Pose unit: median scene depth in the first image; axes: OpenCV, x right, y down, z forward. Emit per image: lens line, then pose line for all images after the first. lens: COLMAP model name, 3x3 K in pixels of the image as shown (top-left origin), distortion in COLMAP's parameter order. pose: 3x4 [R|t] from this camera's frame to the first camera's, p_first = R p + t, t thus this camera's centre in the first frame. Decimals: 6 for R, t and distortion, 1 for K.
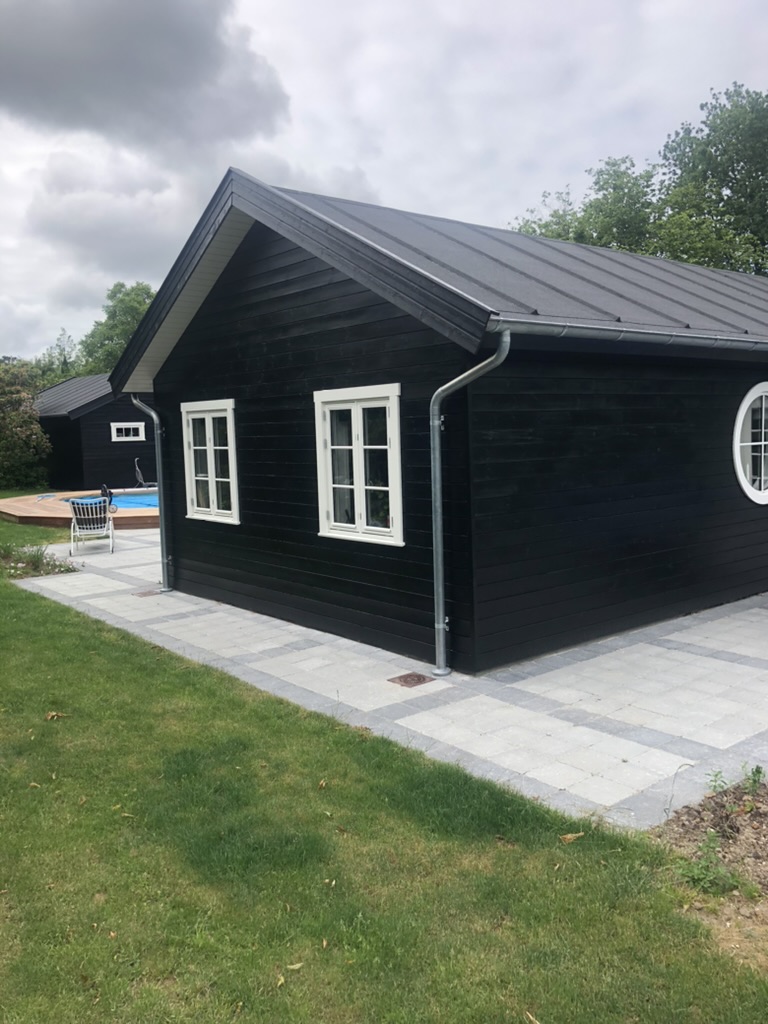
lens RADIAL K [[834.3, 0, 382.8], [0, 834.3, 510.9], [0, 0, 1]] dist [0.017523, -0.029021]
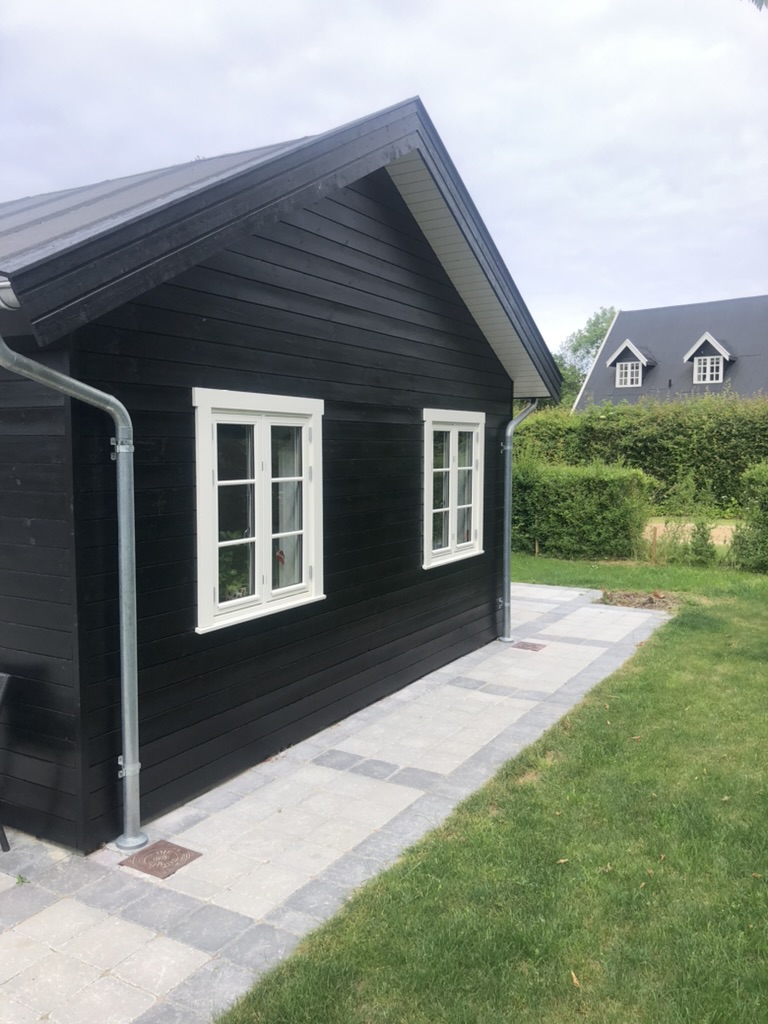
lens RADIAL K [[834.3, 0, 383.1], [0, 834.3, 513.9], [0, 0, 1]] dist [0.017523, -0.029021]
pose [[-0.351921, -0.045784, 0.934909, -0.833644], [0.103803, 0.990733, 0.087592, -0.105009], [-0.930256, 0.127872, -0.343908, 1.253301]]
